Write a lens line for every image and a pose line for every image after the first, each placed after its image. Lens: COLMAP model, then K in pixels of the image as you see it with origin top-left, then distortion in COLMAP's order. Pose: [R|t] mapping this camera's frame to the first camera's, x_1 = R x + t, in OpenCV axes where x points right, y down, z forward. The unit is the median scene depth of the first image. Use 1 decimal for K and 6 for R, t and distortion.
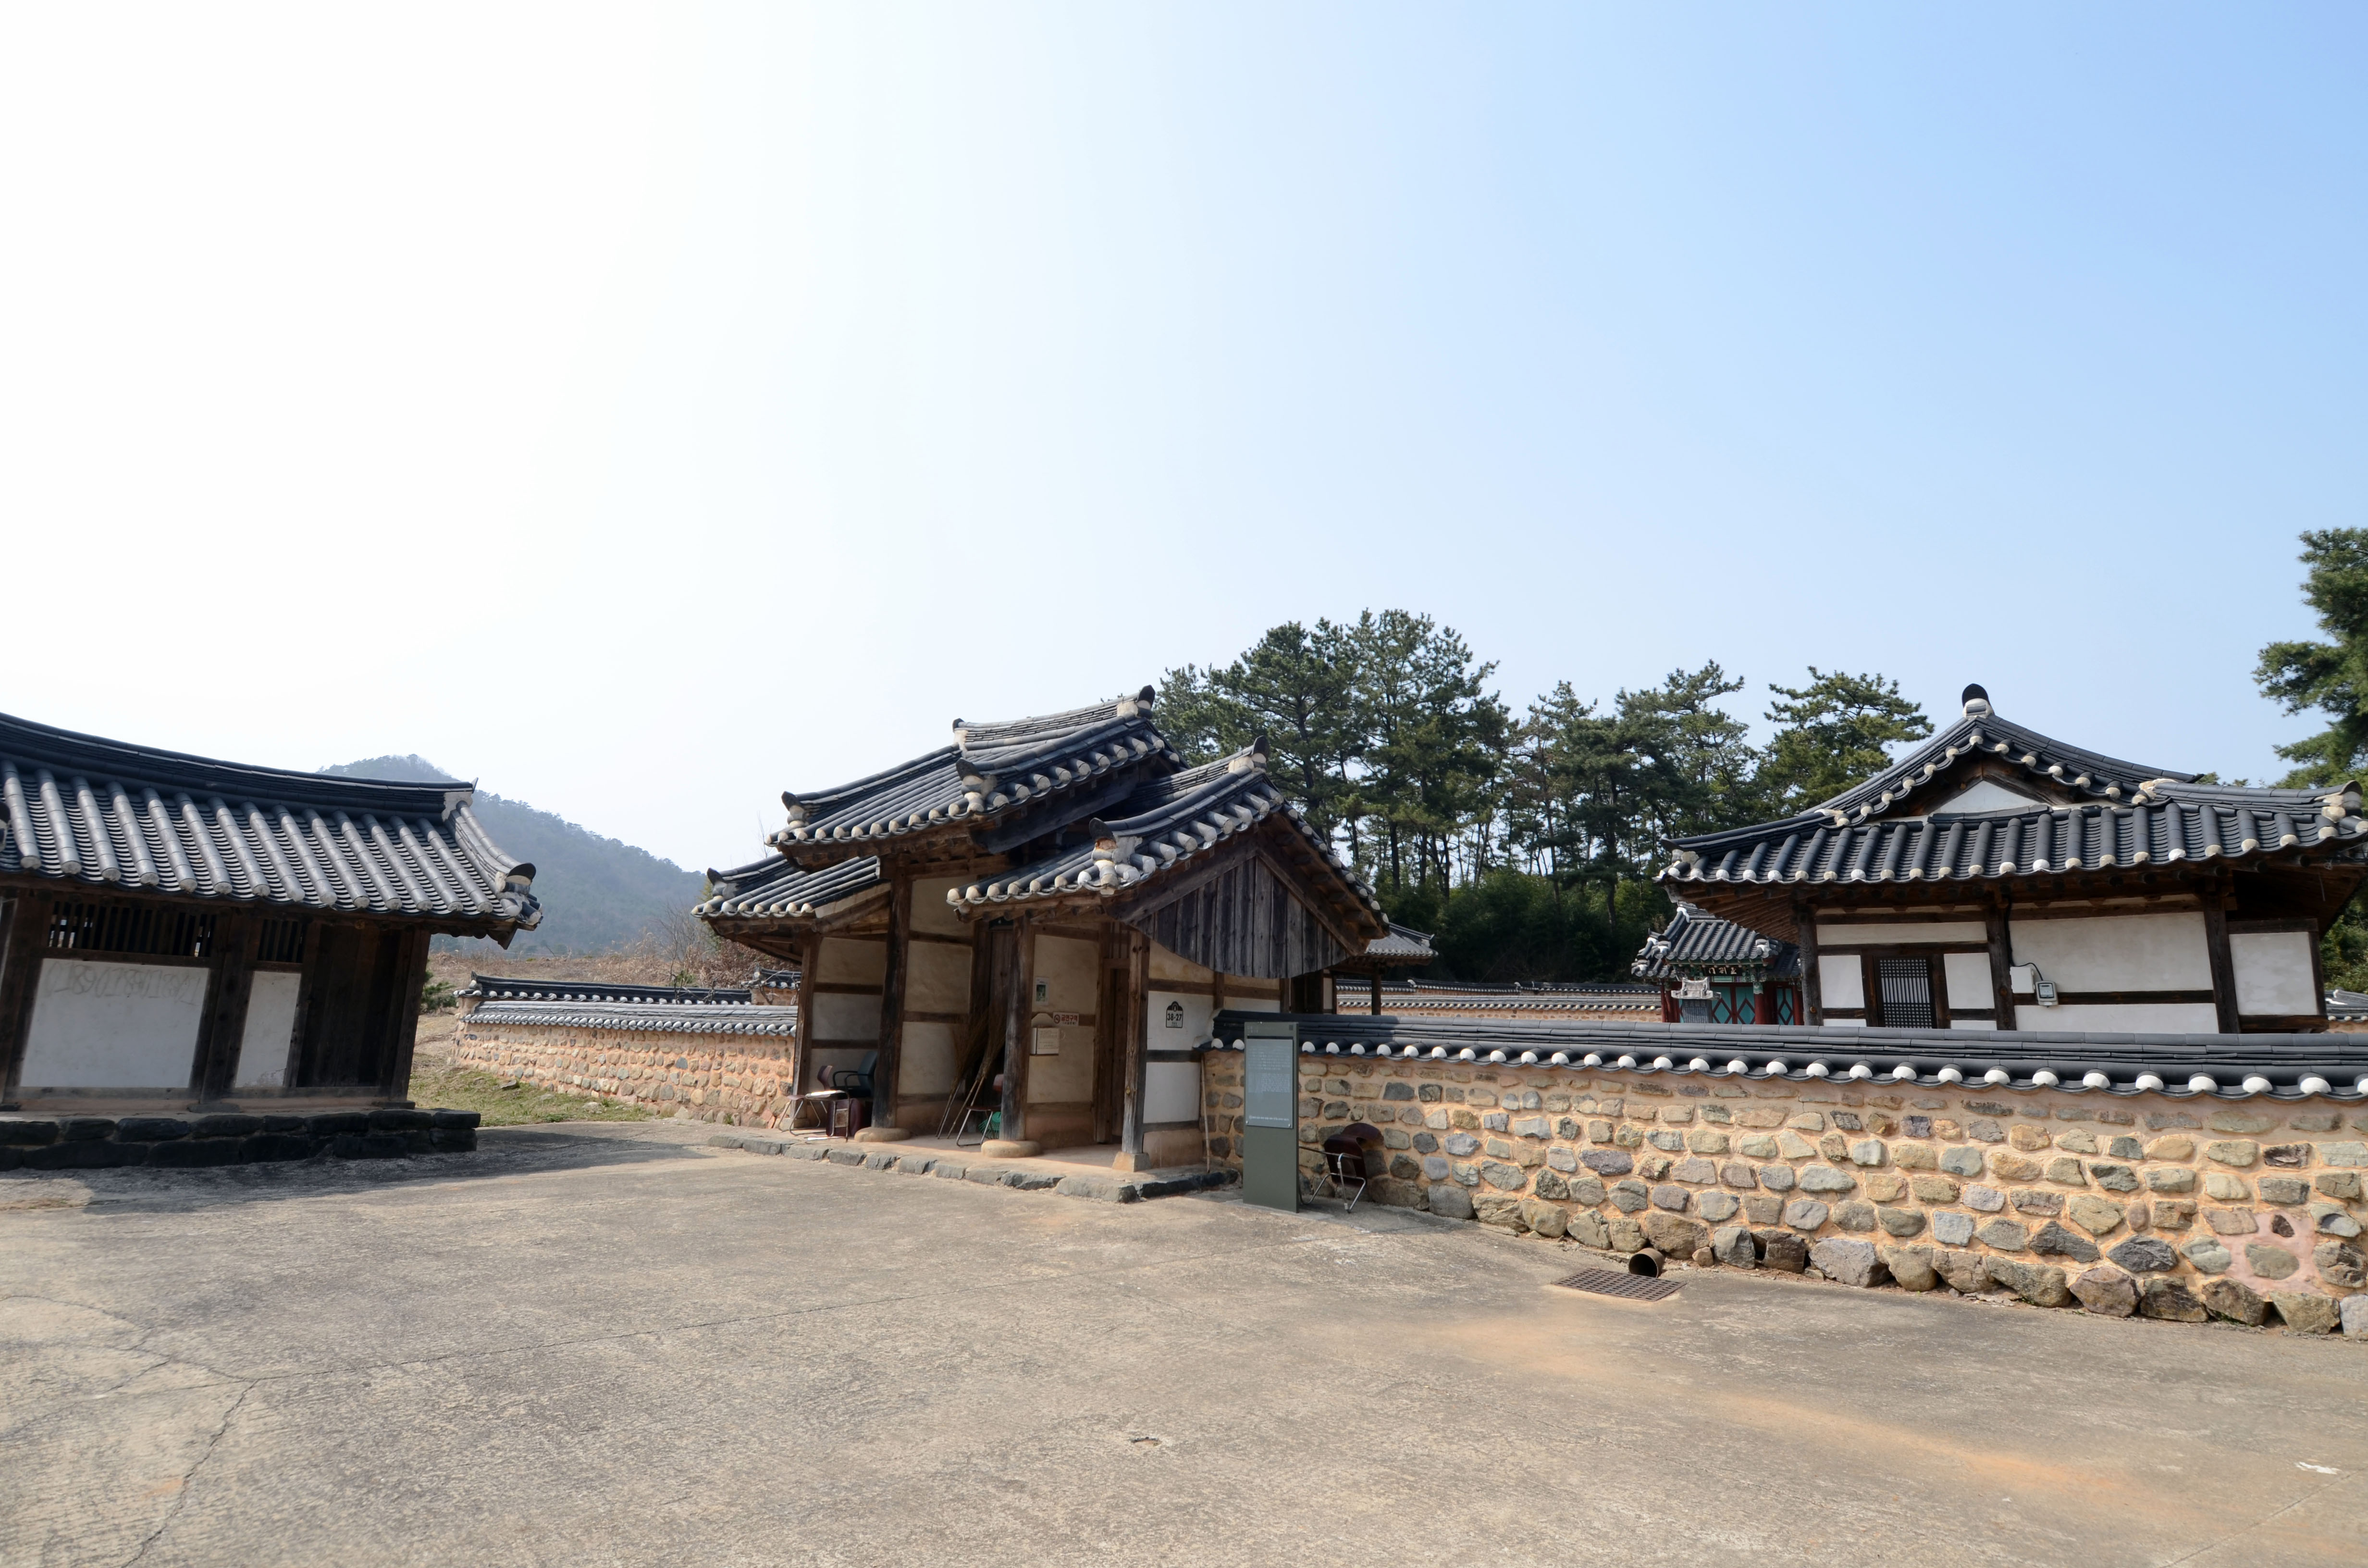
lens RADIAL K [[1223.6, 0, 1185.4], [0, 1223.6, 795.2], [0, 0, 1]] dist [-0.000120, -0.000554]
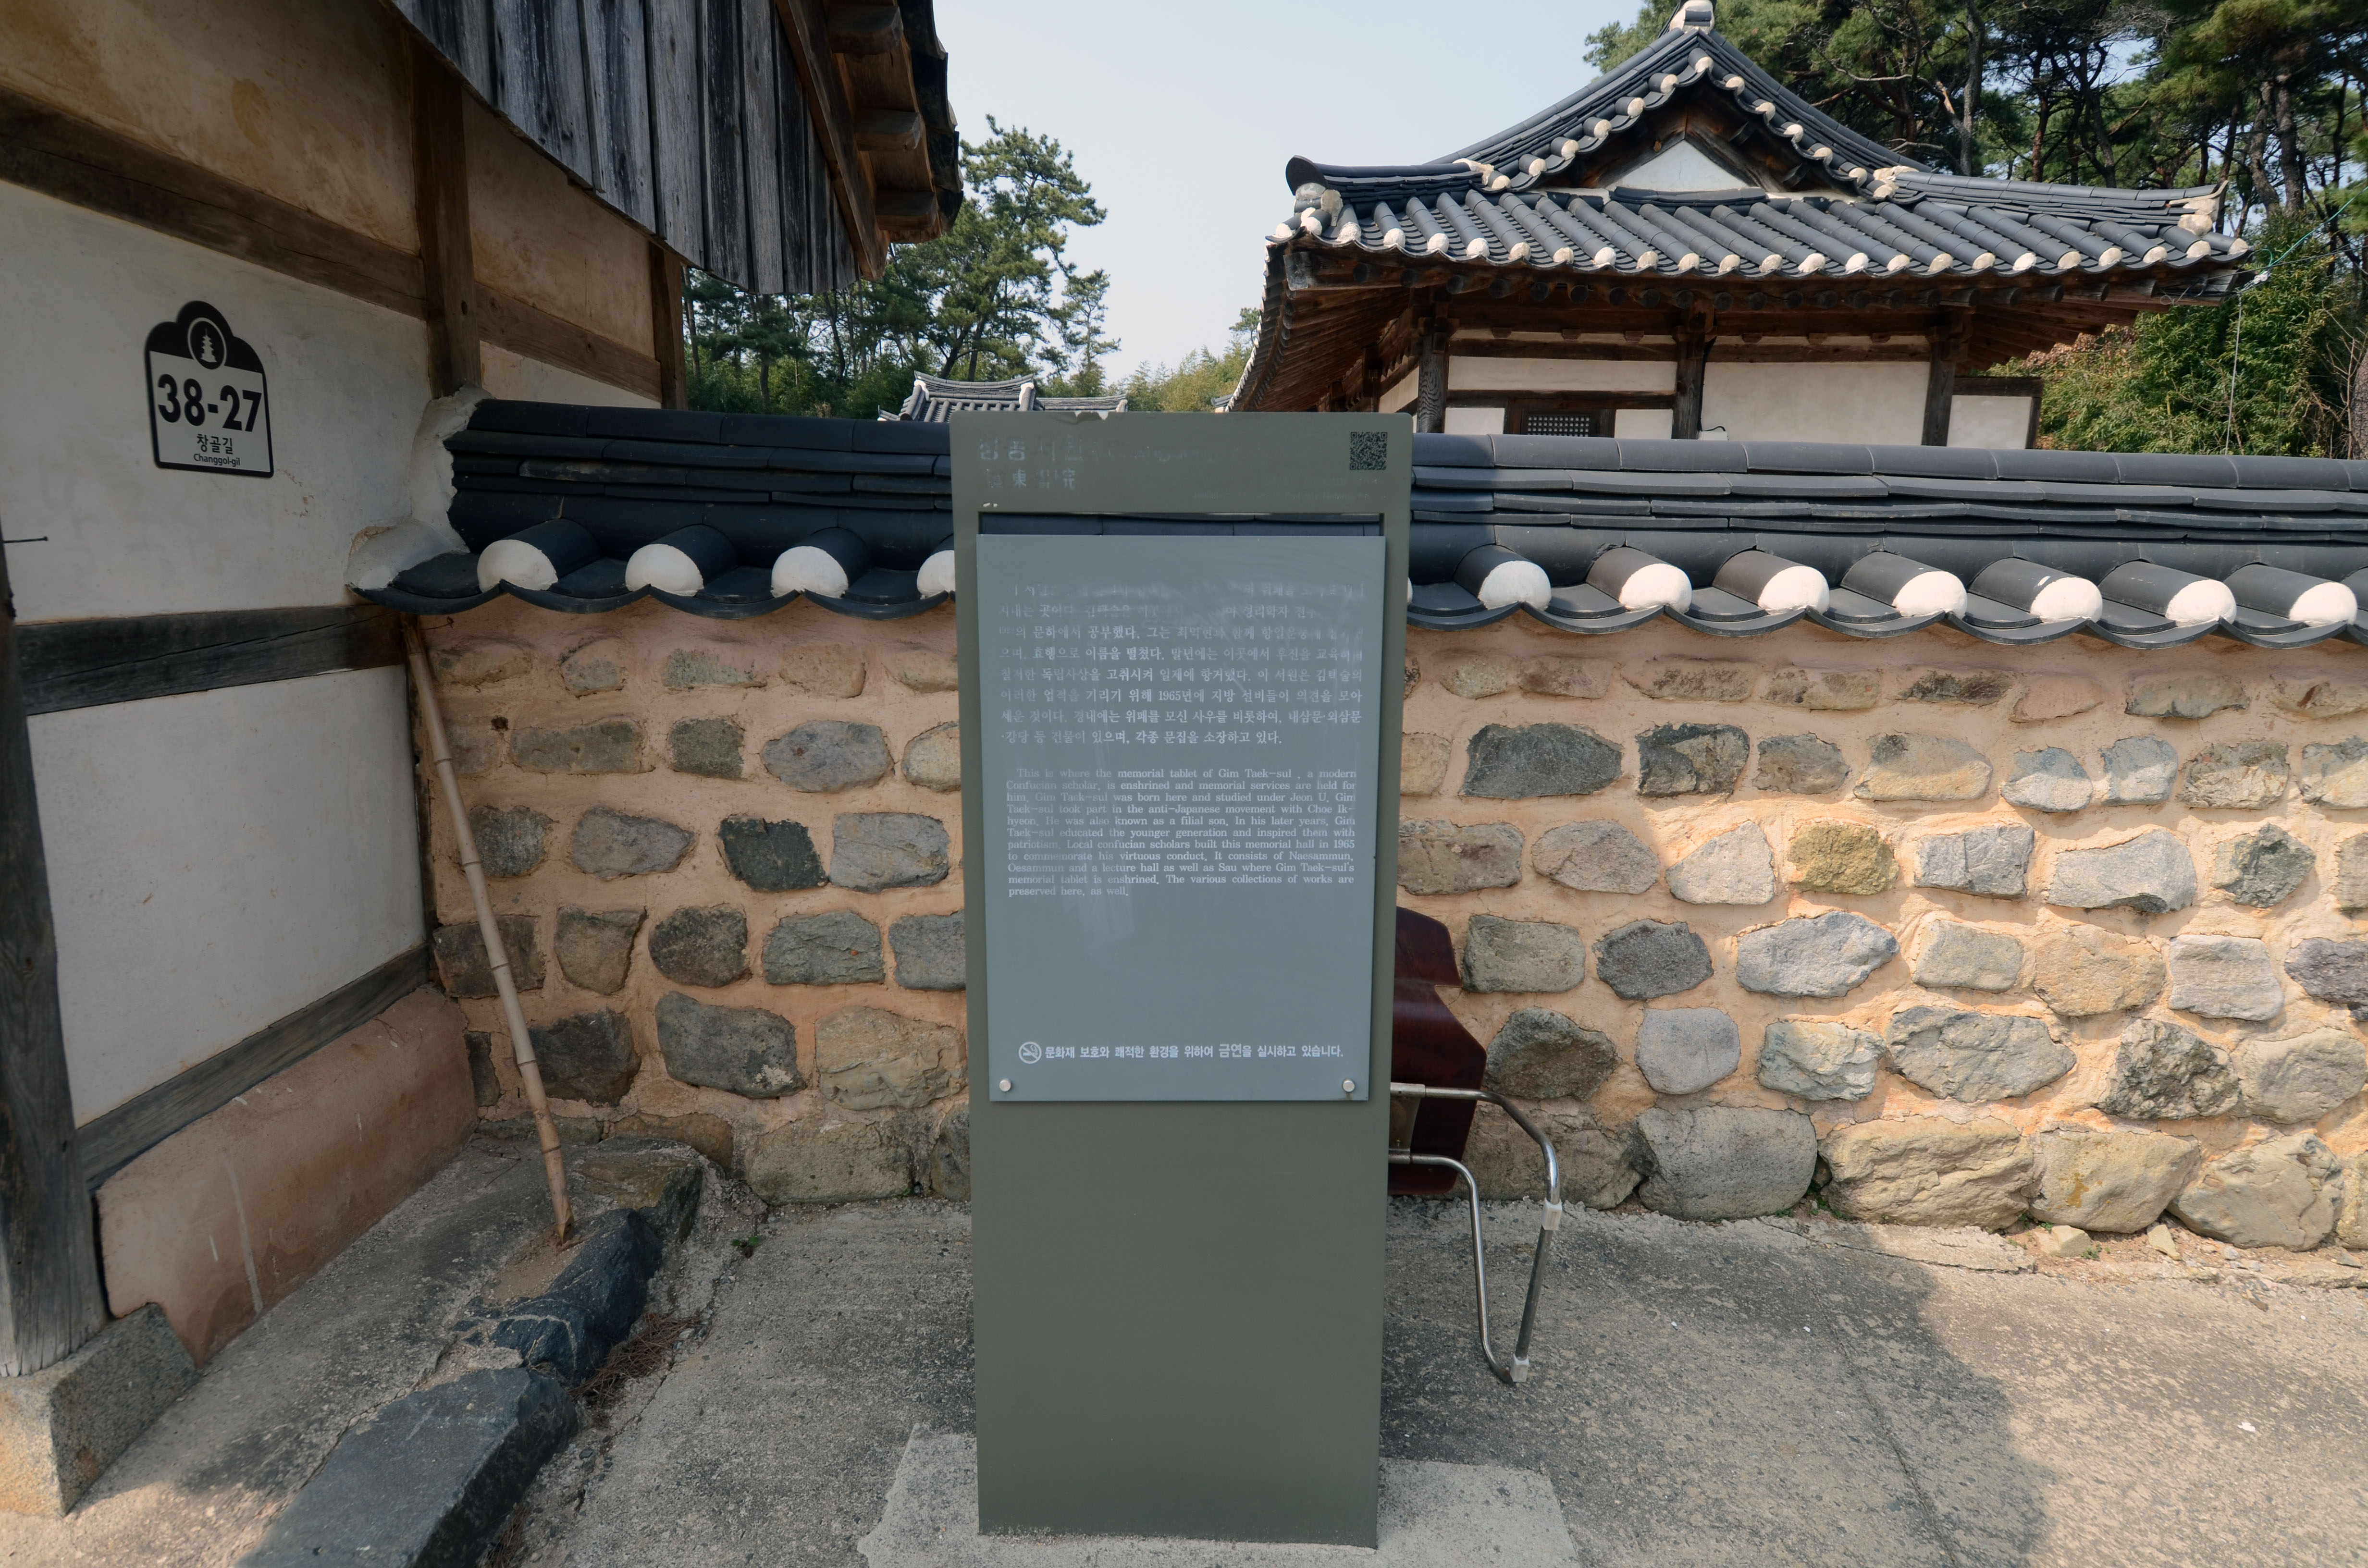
lens RADIAL K [[1223.6, 0, 1185.4], [0, 1223.6, 795.2], [0, 0, 1]] dist [-0.000120, -0.000554]
pose [[0.757460, -0.139927, 0.637711, -0.023774], [-0.116482, 0.932128, 0.342883, 0.179960], [-0.642407, -0.334002, 0.689751, 0.895802]]
